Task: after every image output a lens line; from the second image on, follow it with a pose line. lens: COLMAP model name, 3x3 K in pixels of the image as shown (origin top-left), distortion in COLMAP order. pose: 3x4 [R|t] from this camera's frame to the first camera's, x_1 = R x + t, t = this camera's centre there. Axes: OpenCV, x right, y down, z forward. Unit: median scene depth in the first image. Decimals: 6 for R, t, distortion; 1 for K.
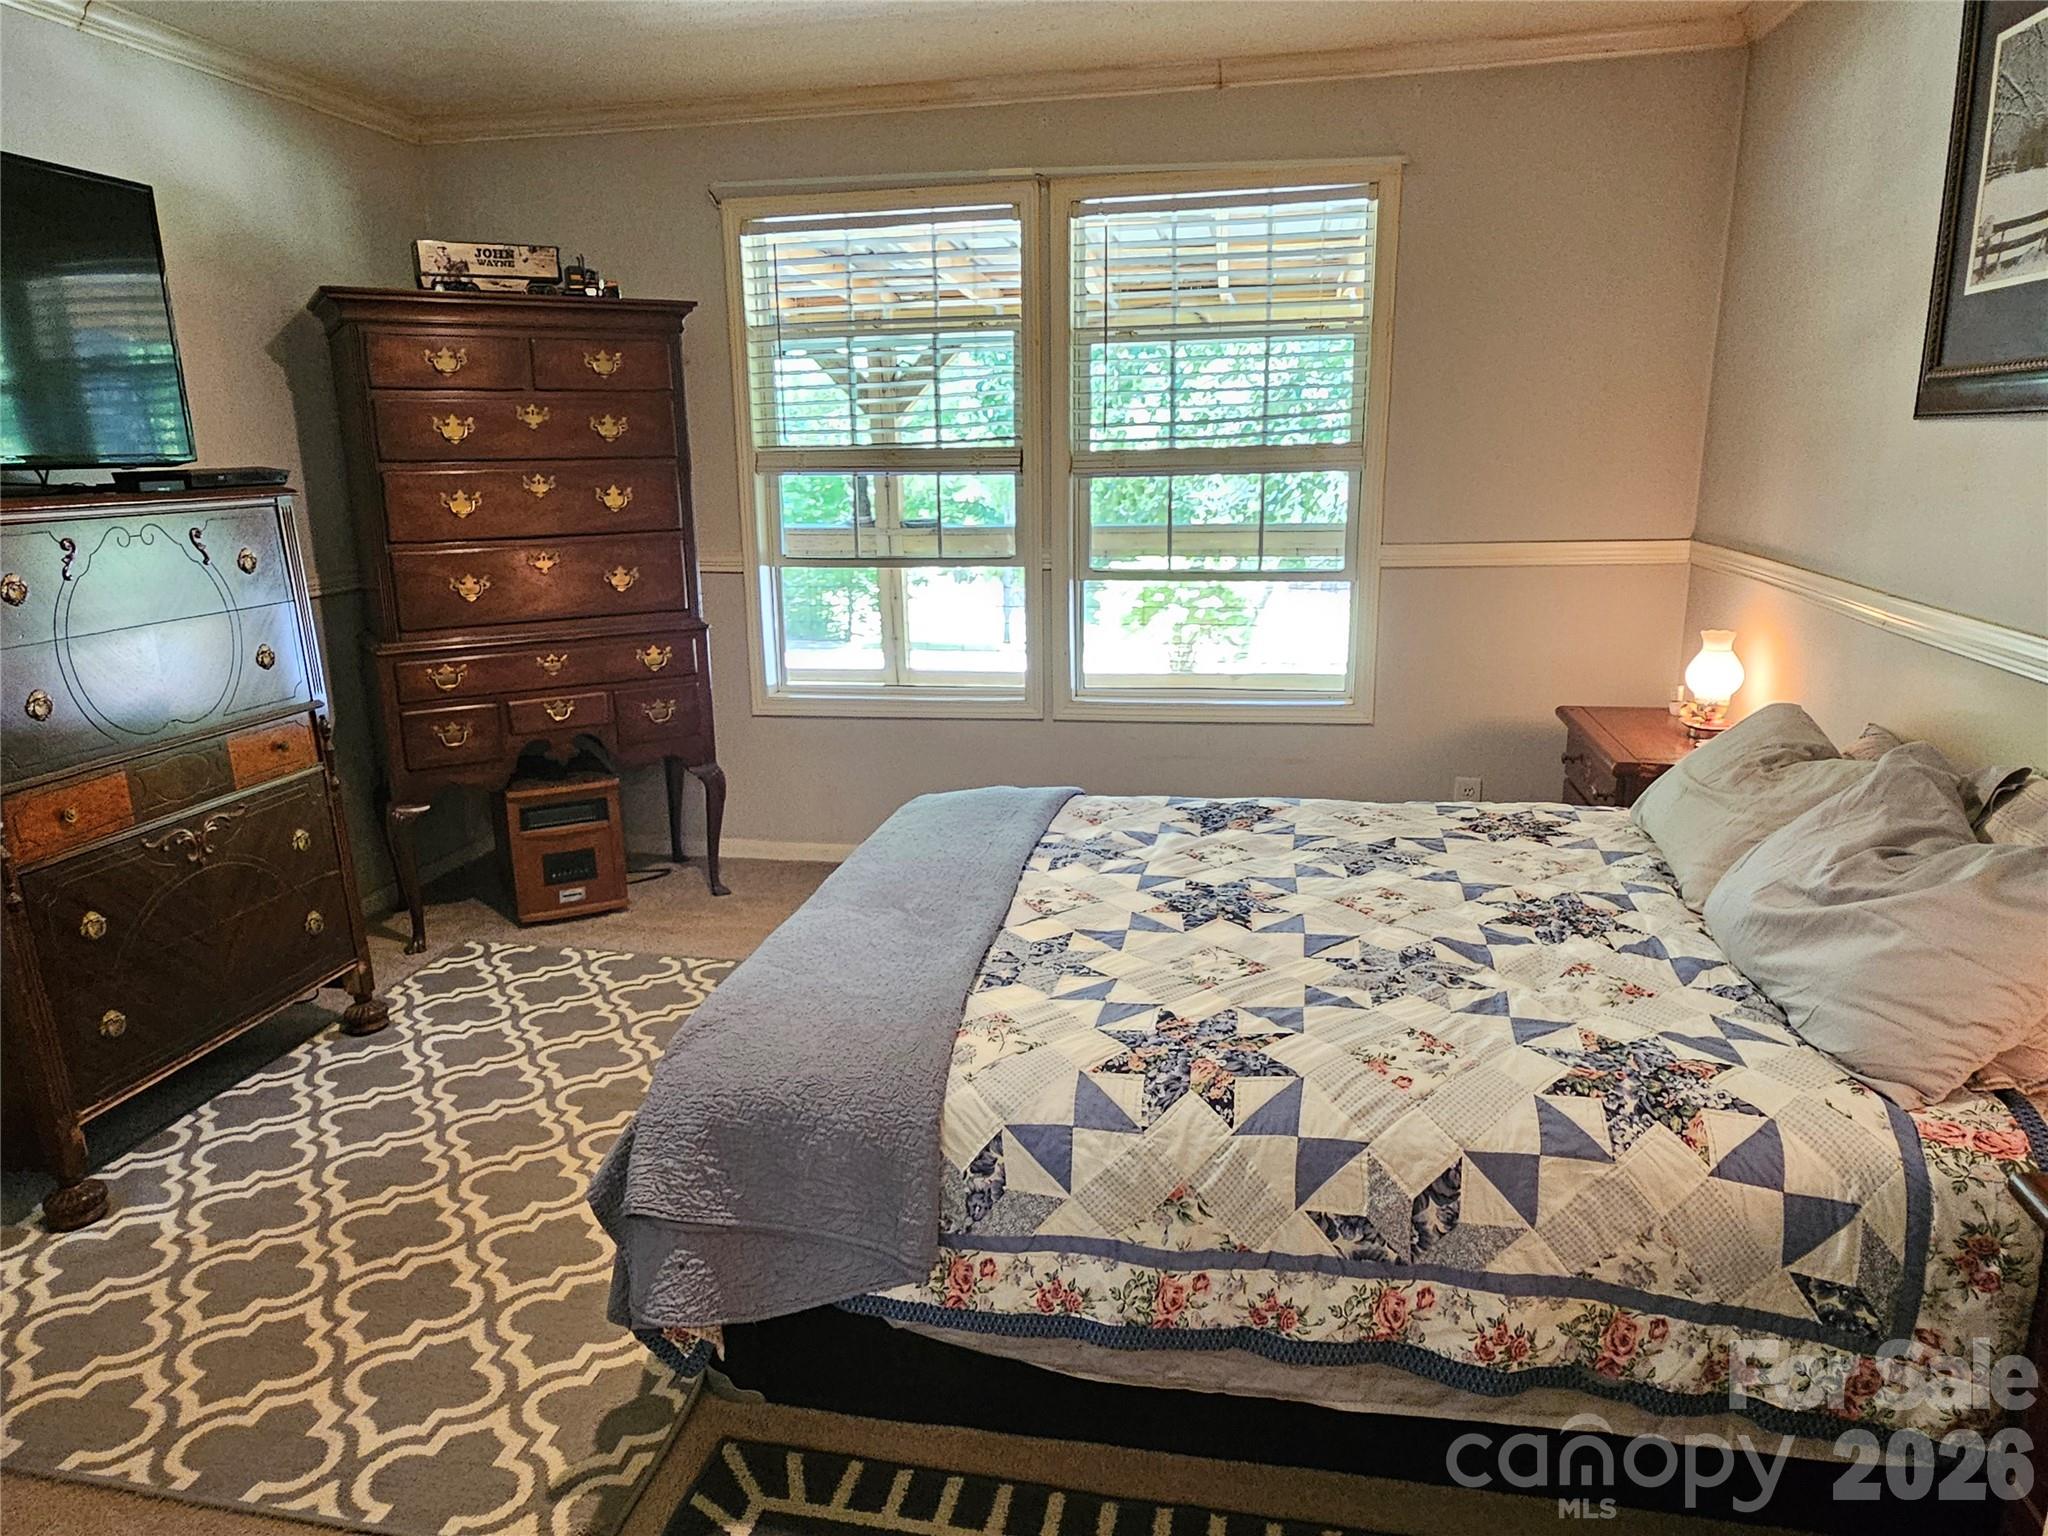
lens RADIAL K [[1328.9, 0, 1013.0], [0, 1328.9, 766.6], [0, 0, 1]] dist [0.000713, -0.003945]
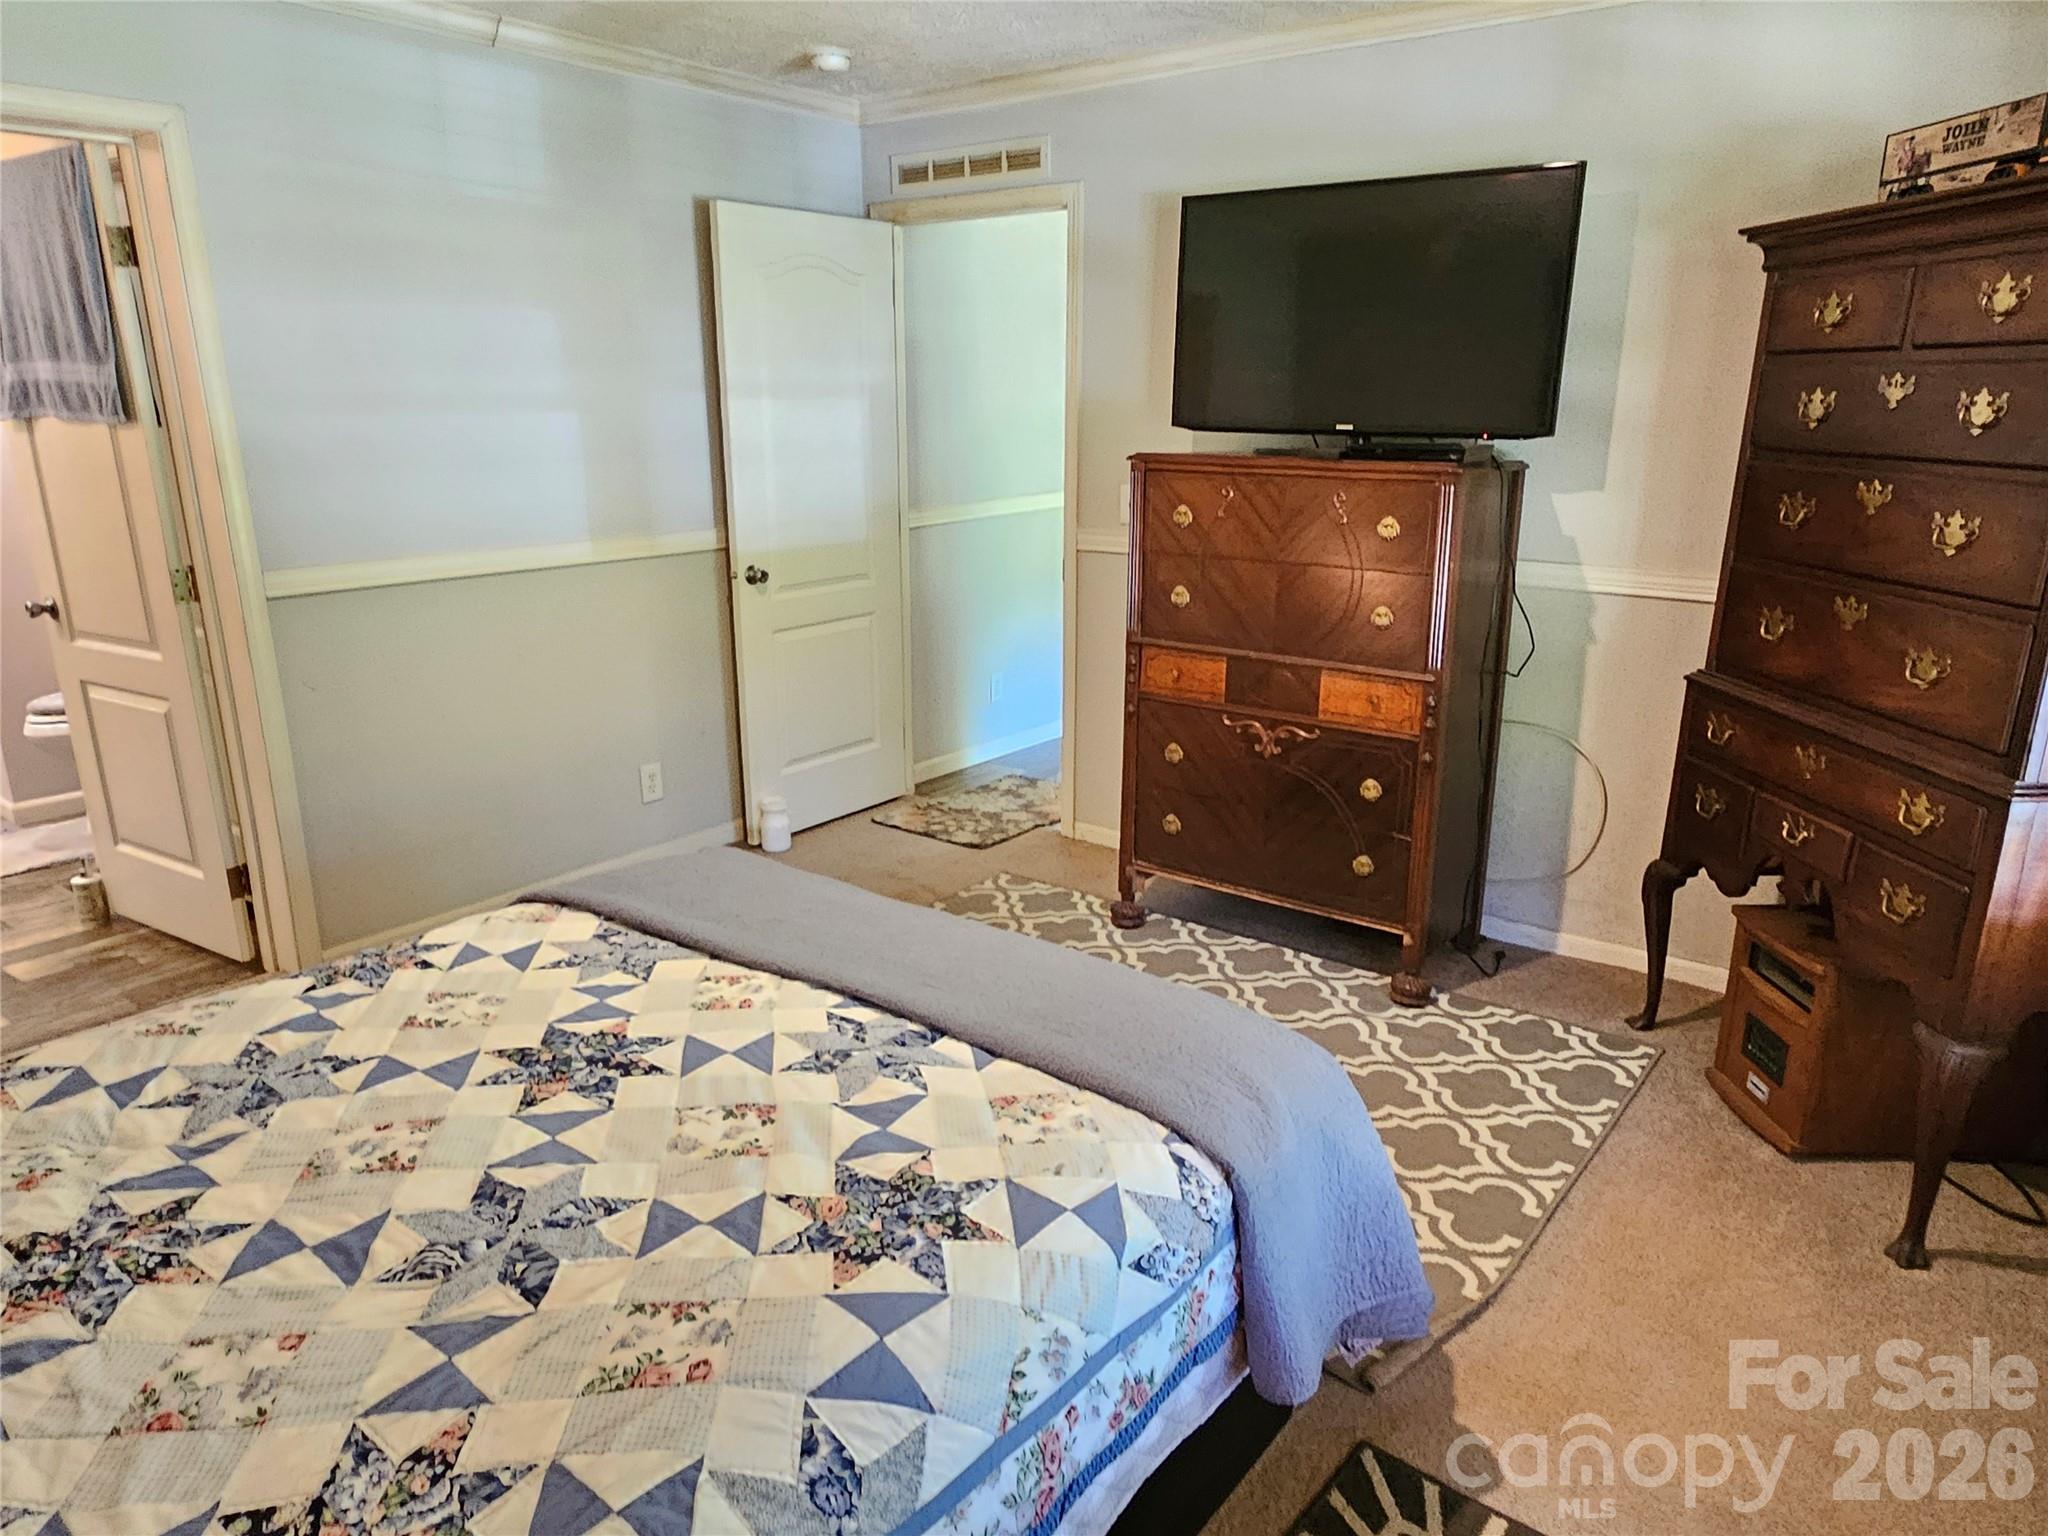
lens RADIAL K [[1328.9, 0, 1010.1], [0, 1328.9, 767.2], [0, 0, 1]] dist [0.000713, -0.003945]
pose [[-0.450683, 0.257260, -0.854811, 0.580486], [-0.203941, 0.902578, 0.379159, -0.351057], [0.869076, 0.345212, -0.354311, 1.263914]]
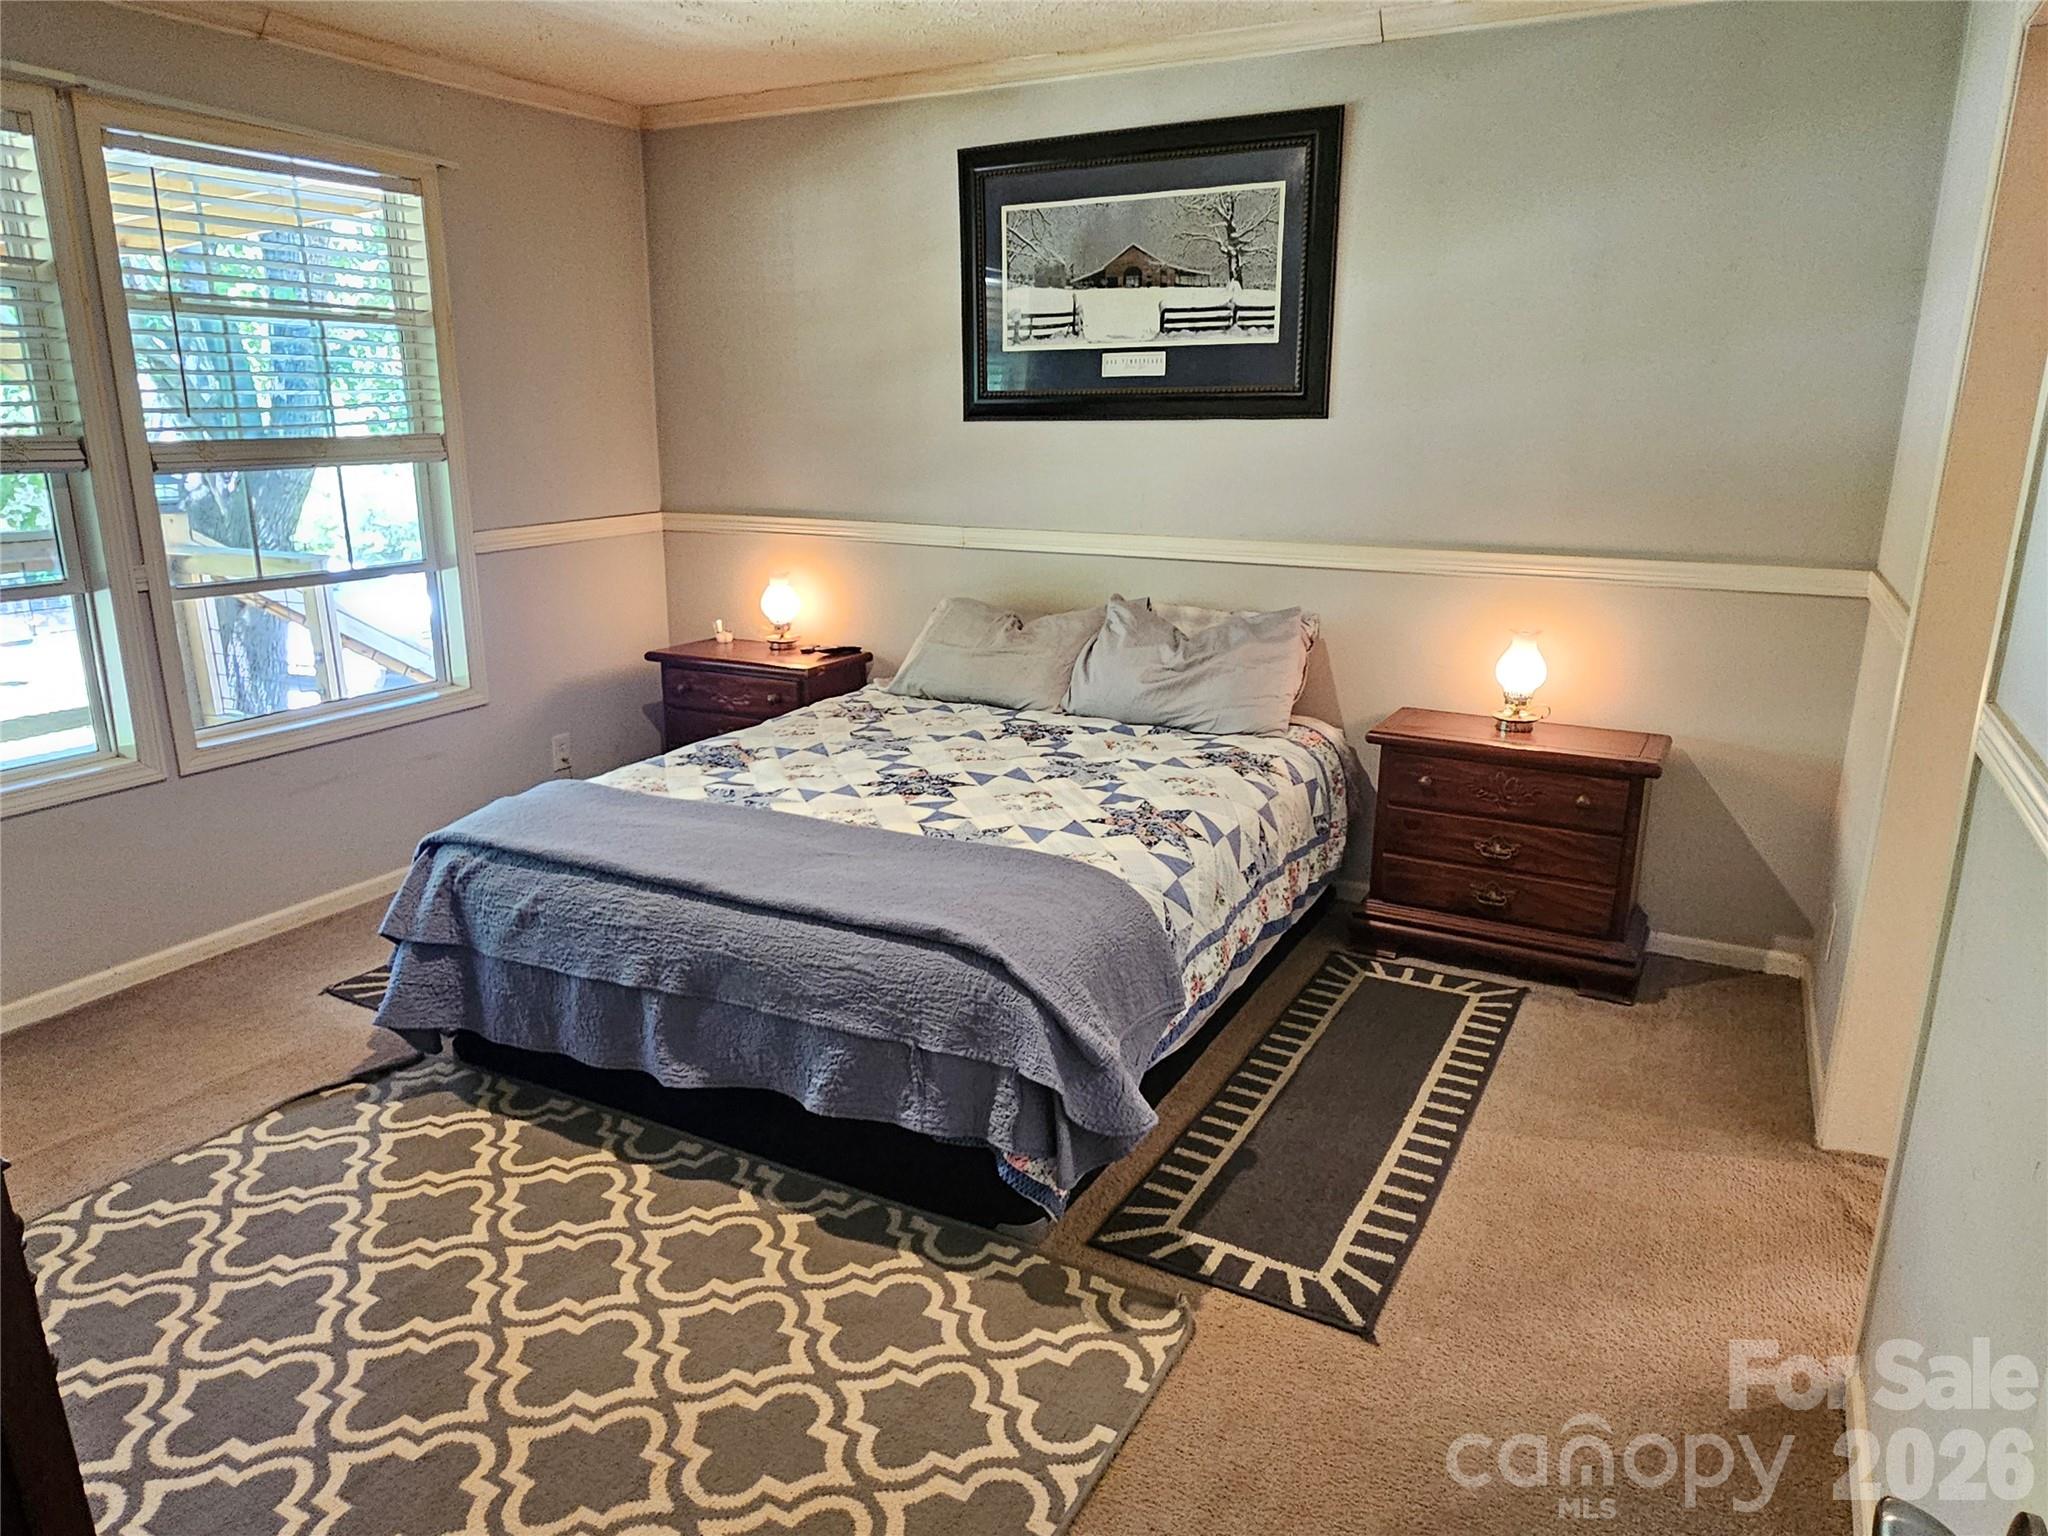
lens RADIAL K [[1328.9, 0, 1016.0], [0, 1328.9, 776.0], [0, 0, 1]] dist [0.000713, -0.003945]
pose [[0.298745, -0.228908, 0.926473, -0.897052], [0.224830, 0.960363, 0.164784, -0.085949], [-0.927471, 0.159071, 0.338369, 0.412109]]
